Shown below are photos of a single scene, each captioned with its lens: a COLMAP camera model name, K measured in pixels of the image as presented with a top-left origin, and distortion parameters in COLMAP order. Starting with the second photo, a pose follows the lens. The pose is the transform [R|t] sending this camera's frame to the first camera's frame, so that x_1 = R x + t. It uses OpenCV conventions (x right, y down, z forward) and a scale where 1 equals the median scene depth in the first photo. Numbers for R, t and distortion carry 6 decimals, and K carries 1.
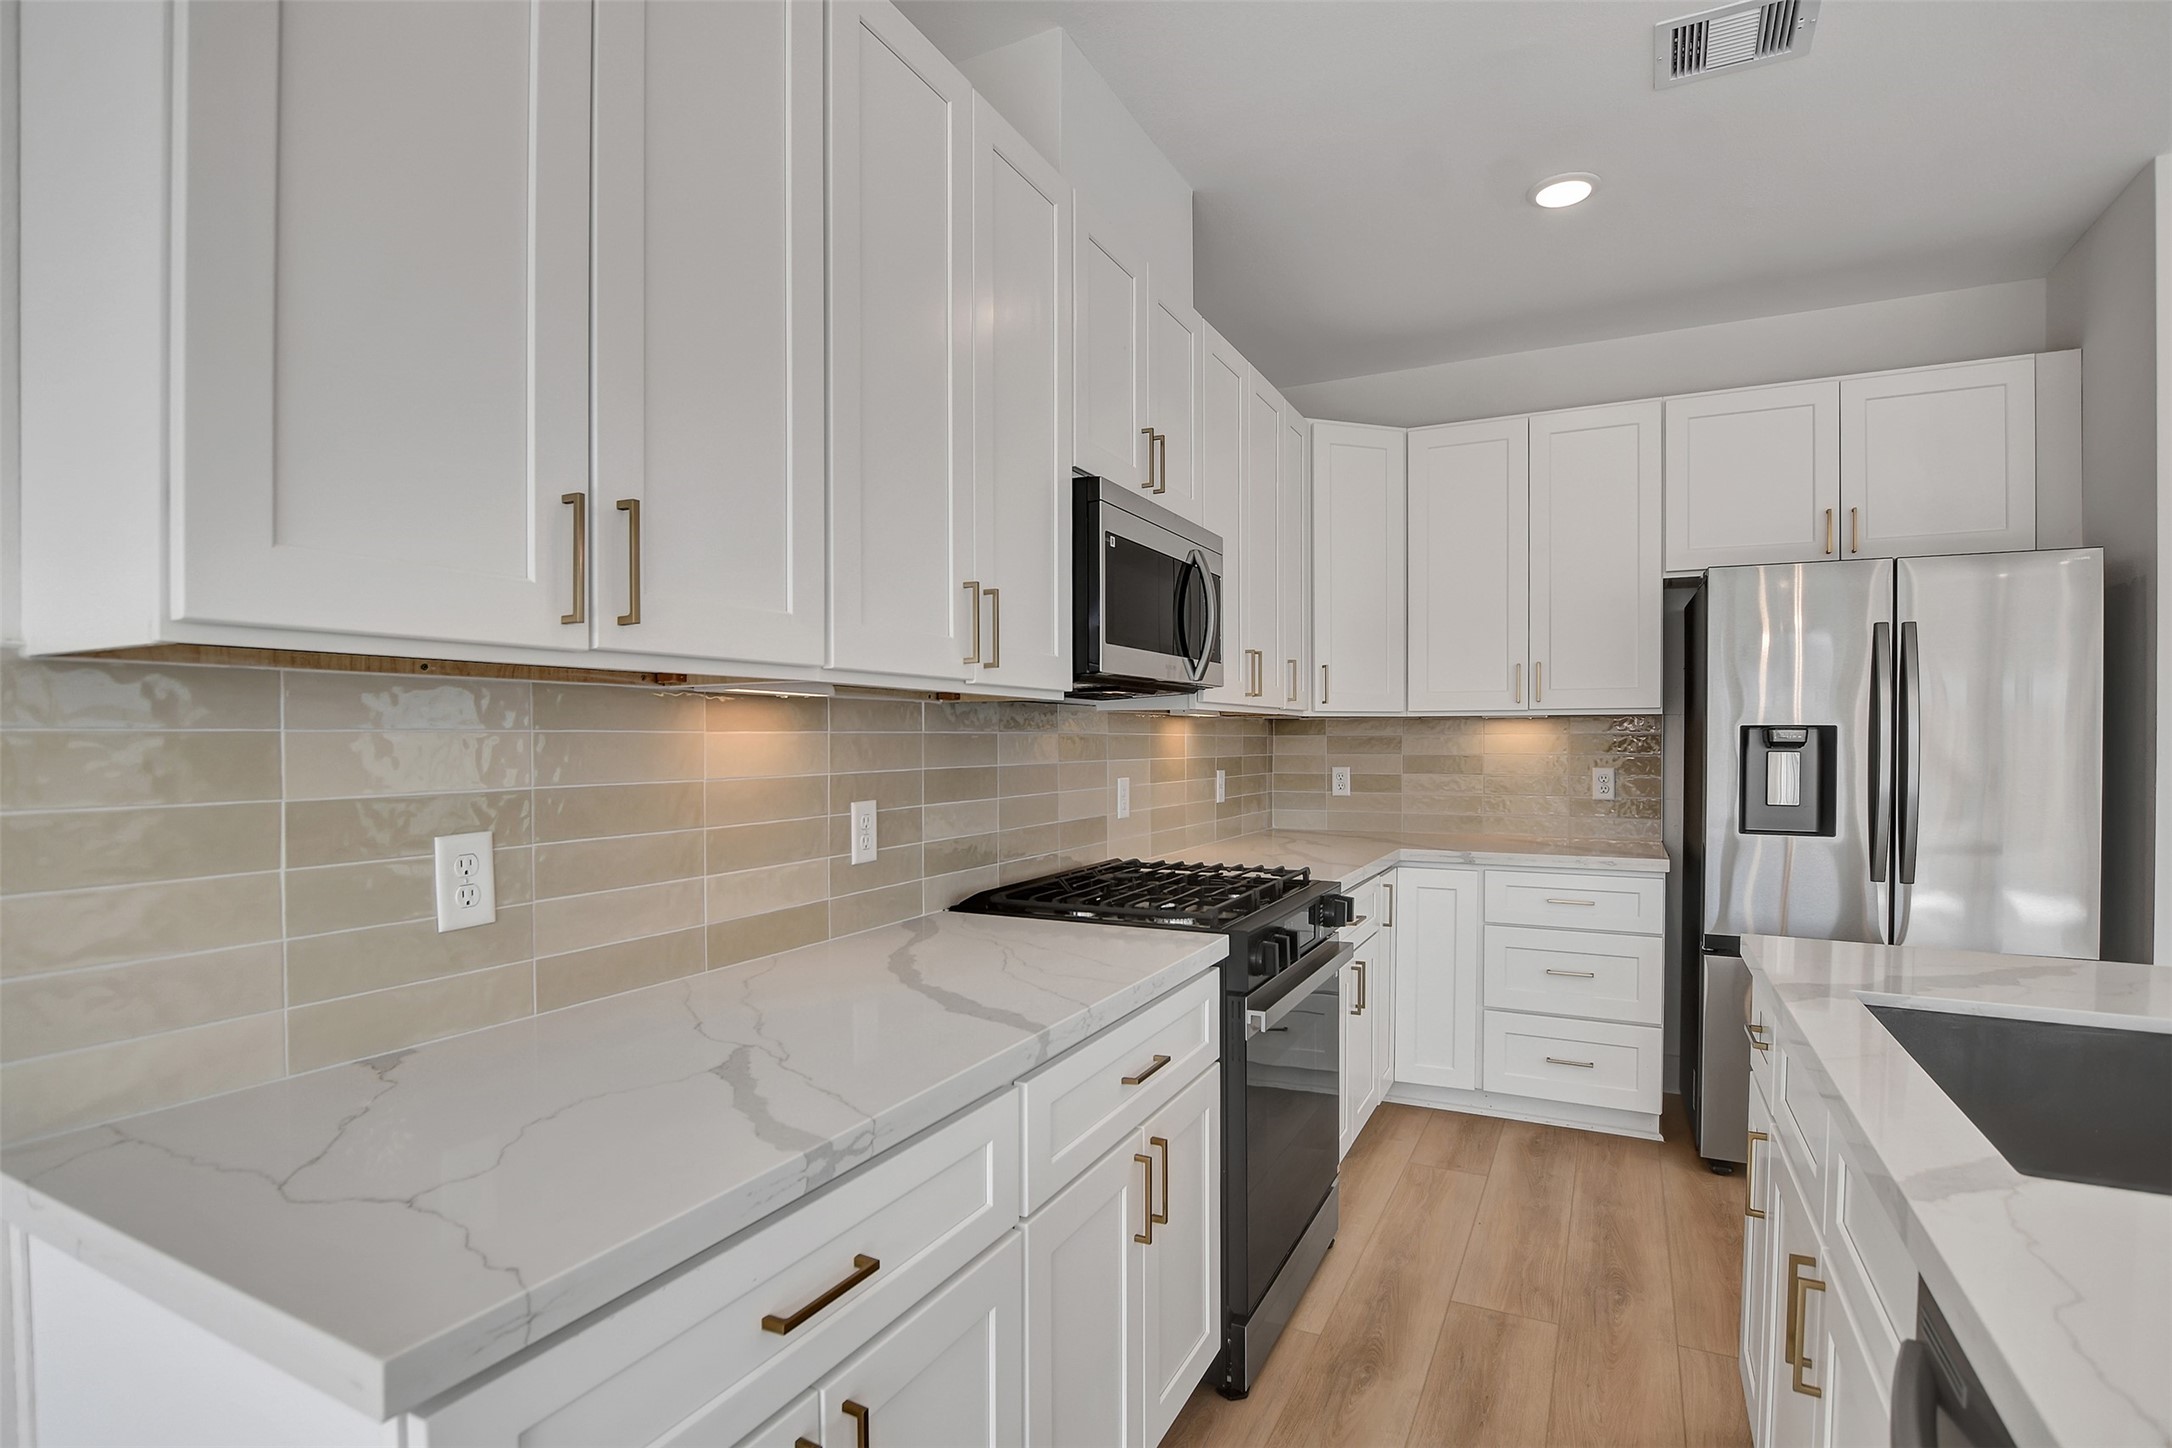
lens RADIAL K [[1064.9, 0, 1064.8], [0, 1064.9, 747.6], [0, 0, 1]] dist [-0.027536, 0.001715]
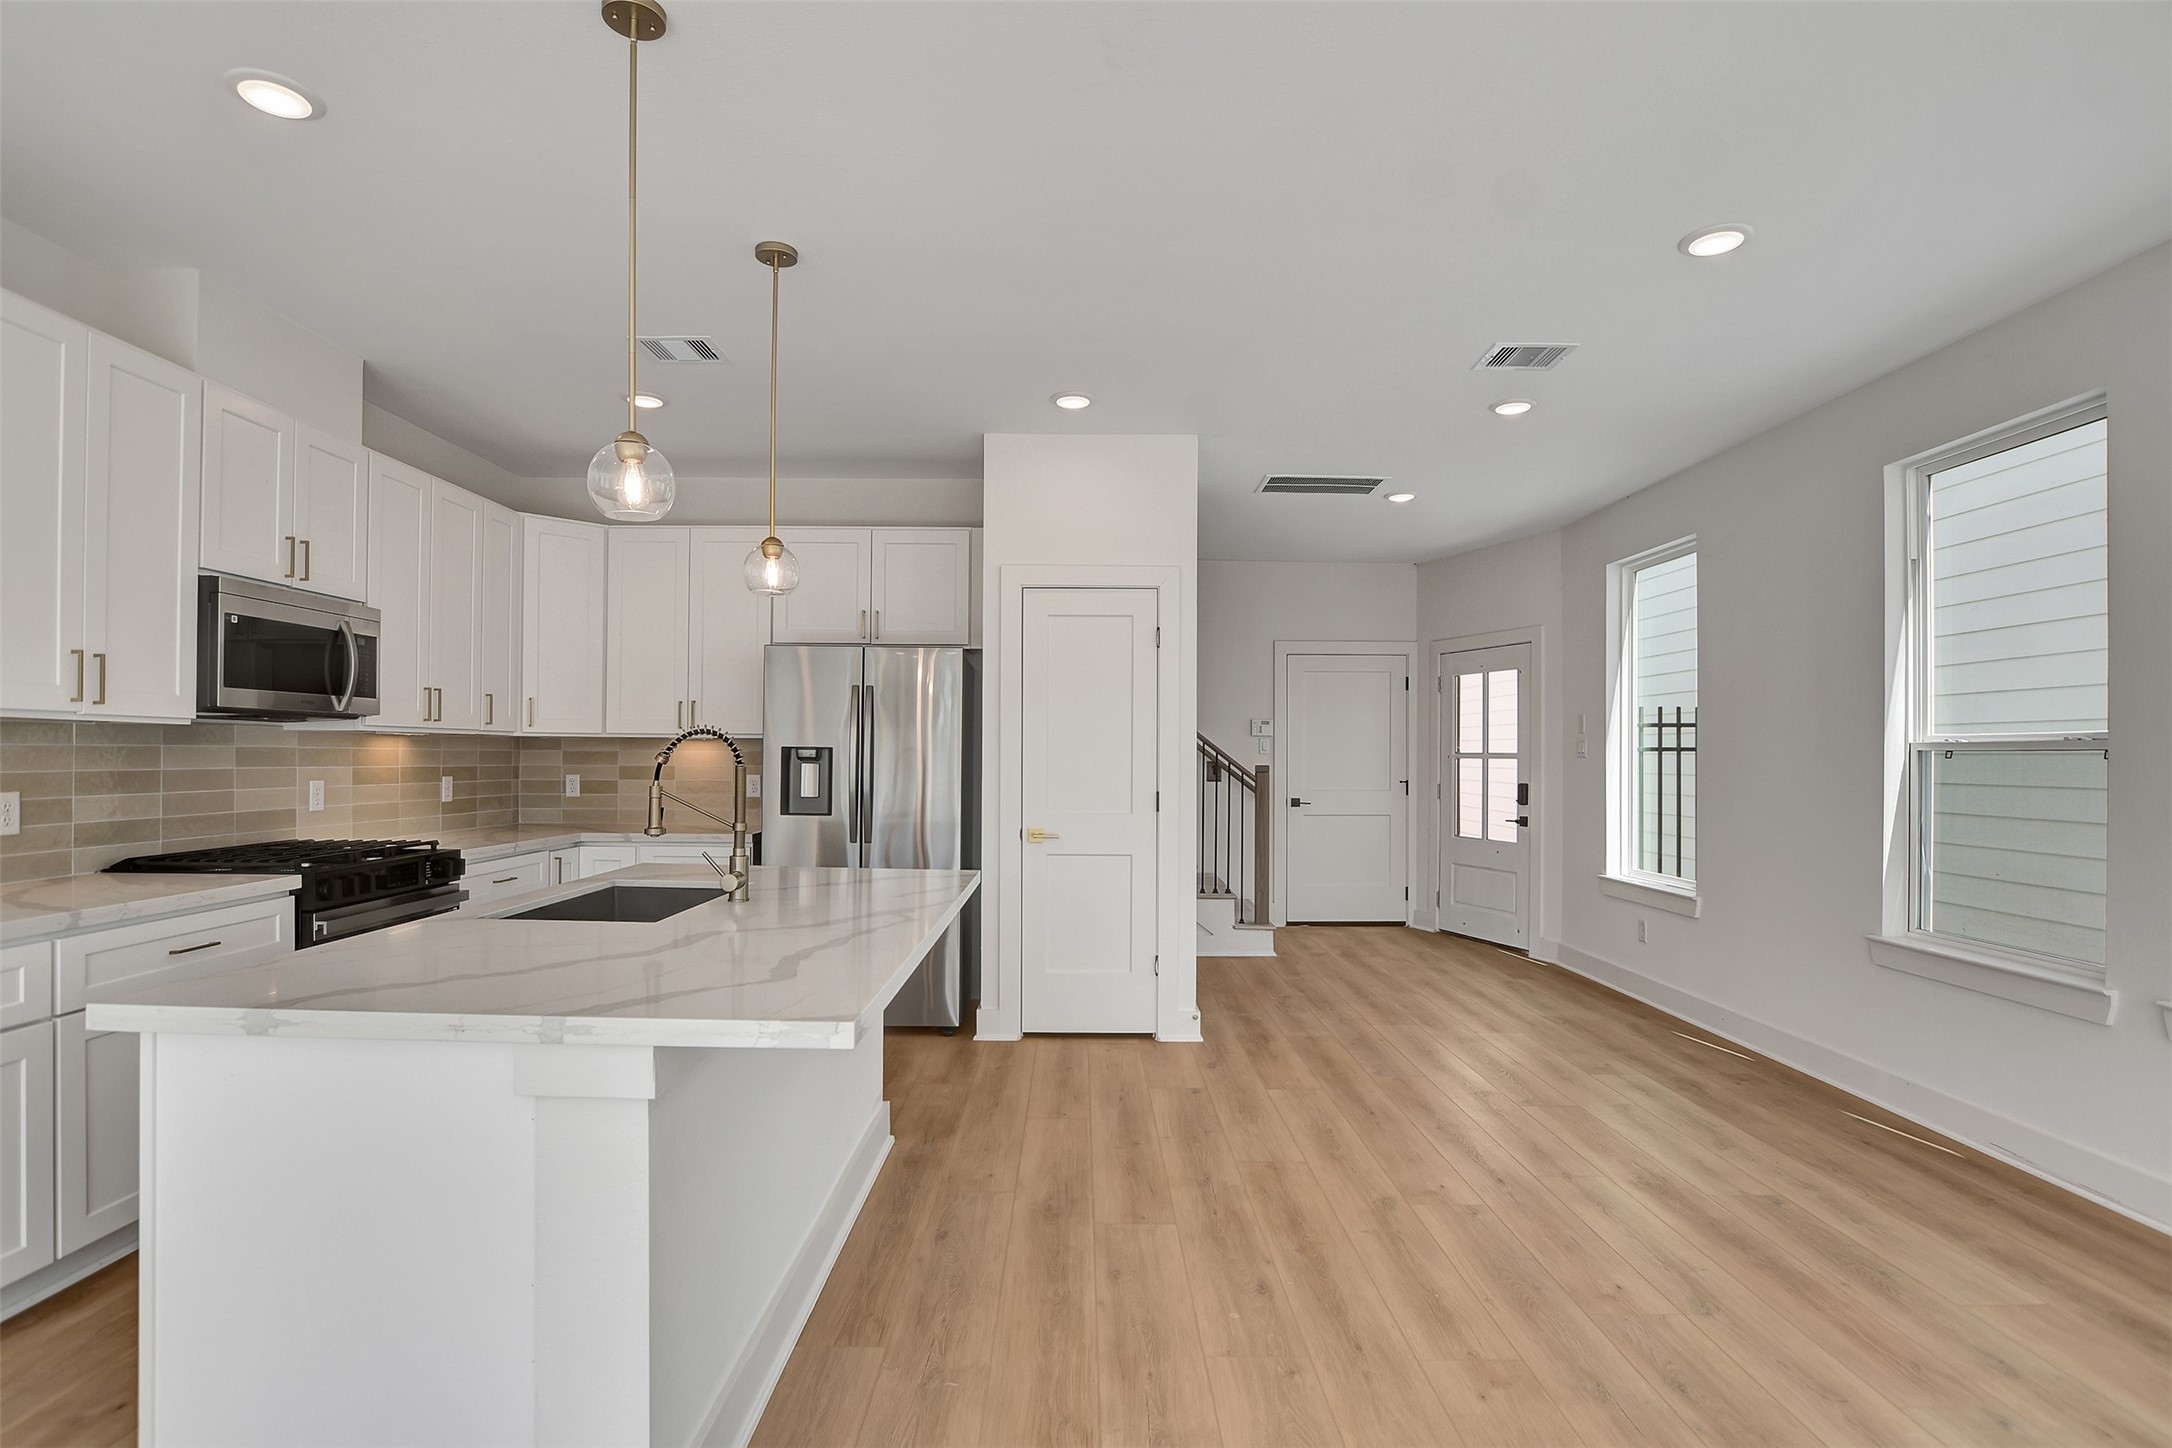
lens RADIAL K [[1064.9, 0, 1077.1], [0, 1064.9, 748.5], [0, 0, 1]] dist [-0.027536, 0.001715]
pose [[0.886804, 0.011586, 0.462000, 0.370037], [-0.005929, 0.999889, -0.013696, 0.001008], [-0.462107, 0.009407, 0.886774, -0.748377]]
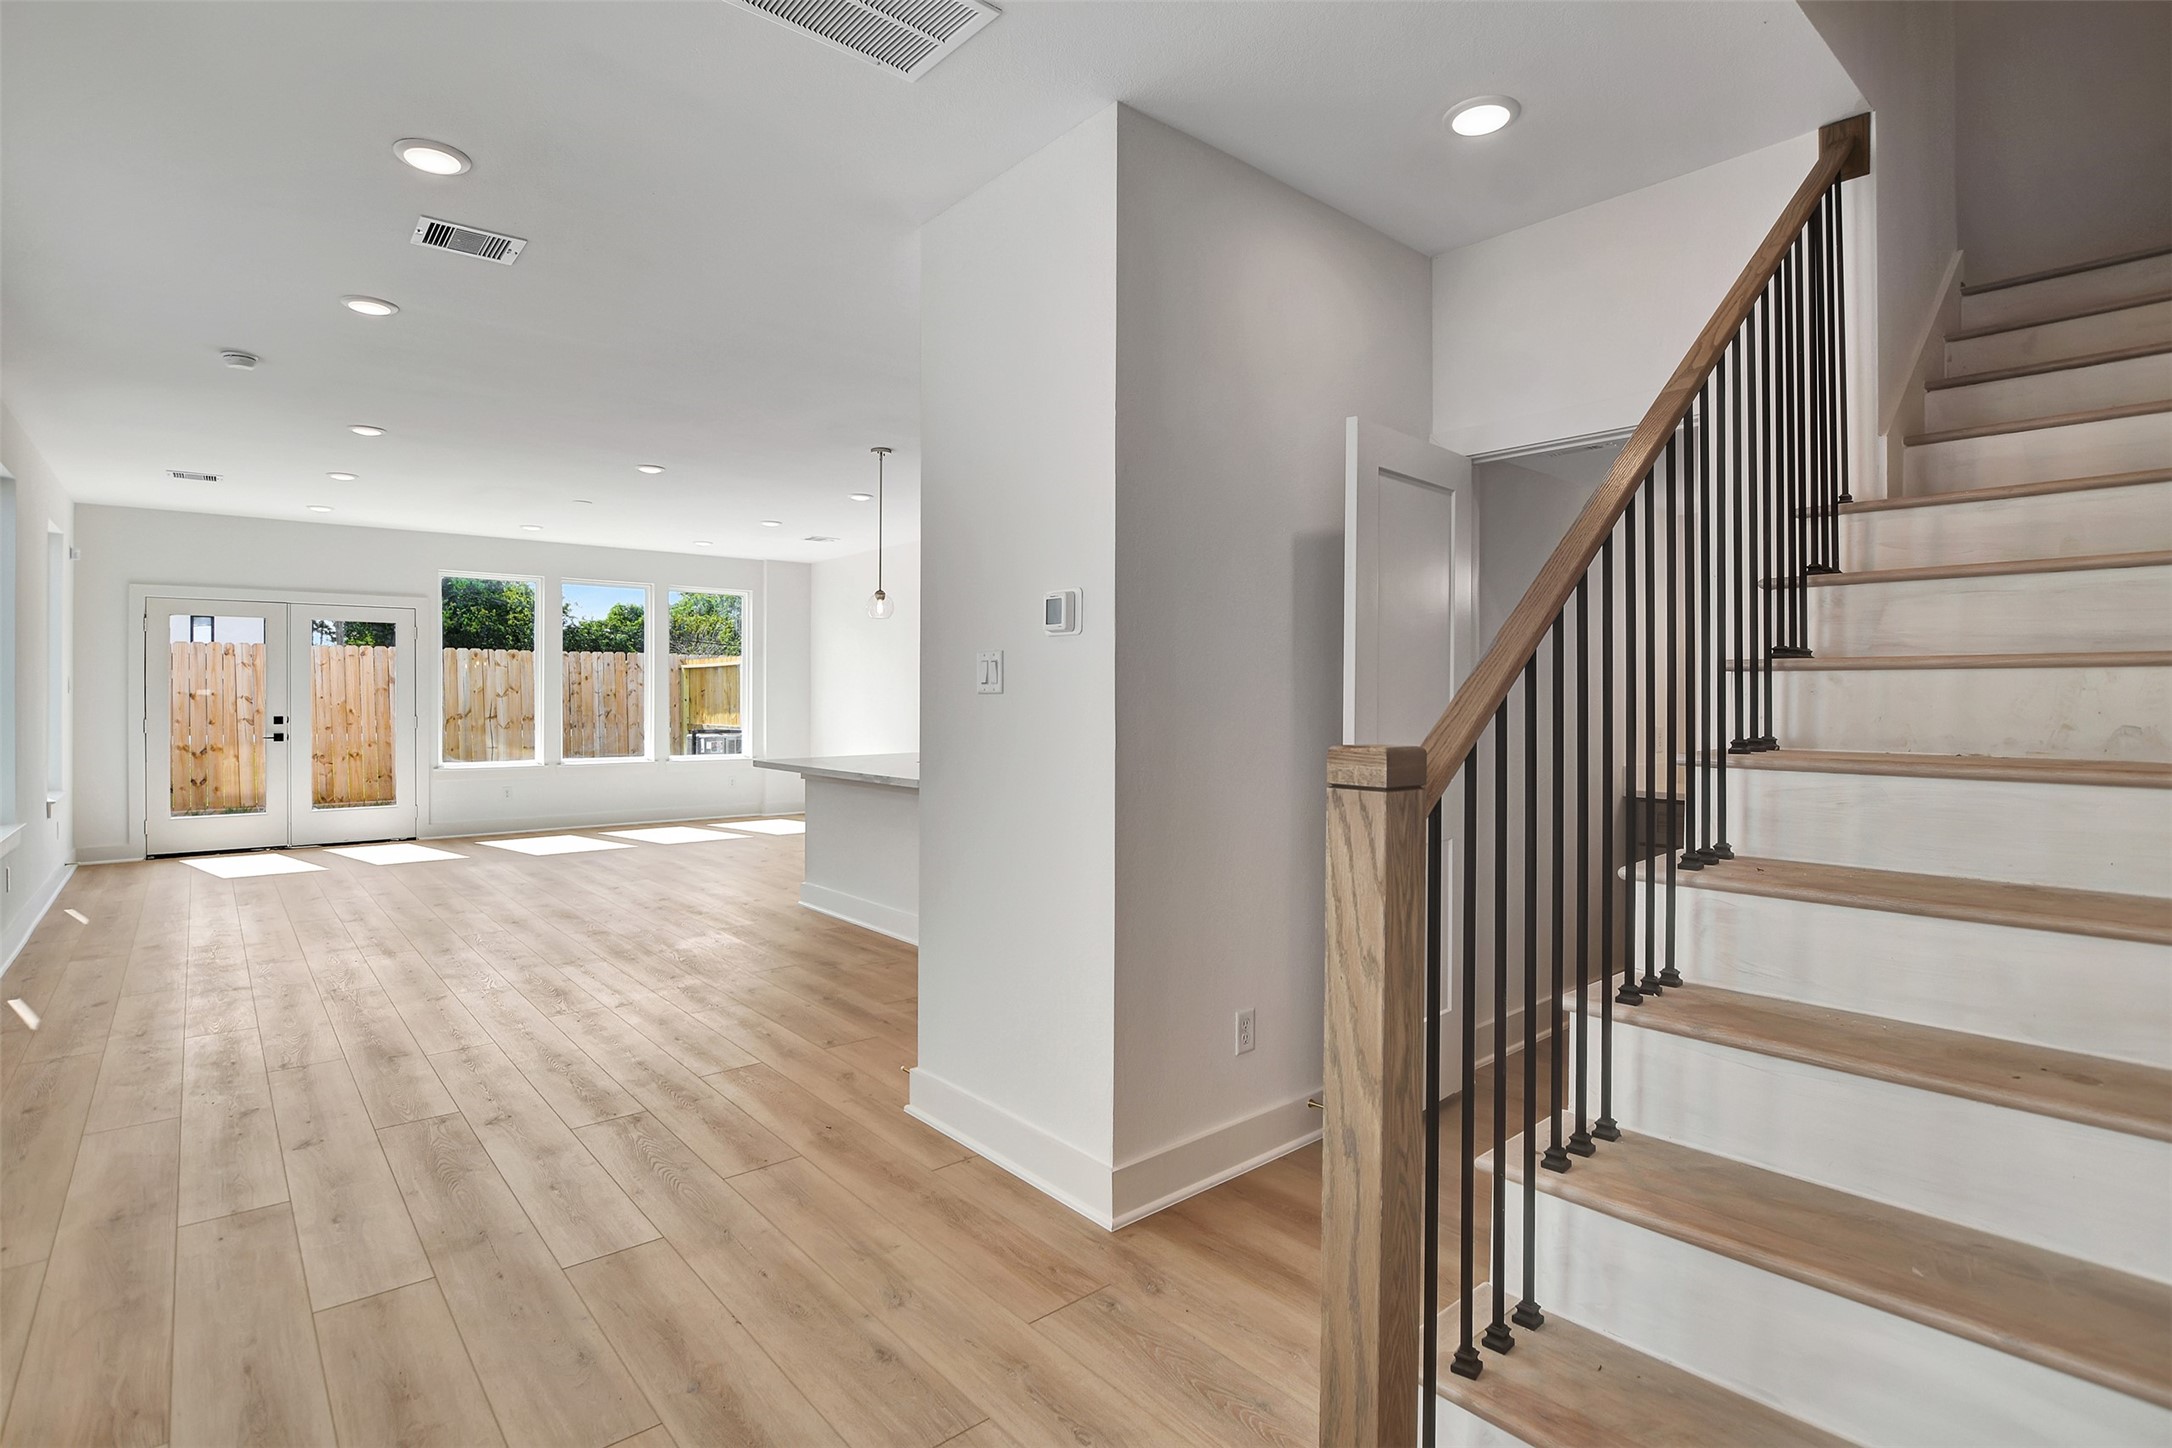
lens RADIAL K [[1064.9, 0, 1091.9], [0, 1064.9, 686.8], [0, 0, 1]] dist [-0.027536, 0.001715]
pose [[-0.373534, -0.003484, -0.927610, 2.612201], [-0.006519, 0.999978, -0.001131, -0.025319], [0.927593, 0.005624, -0.373549, 1.571664]]
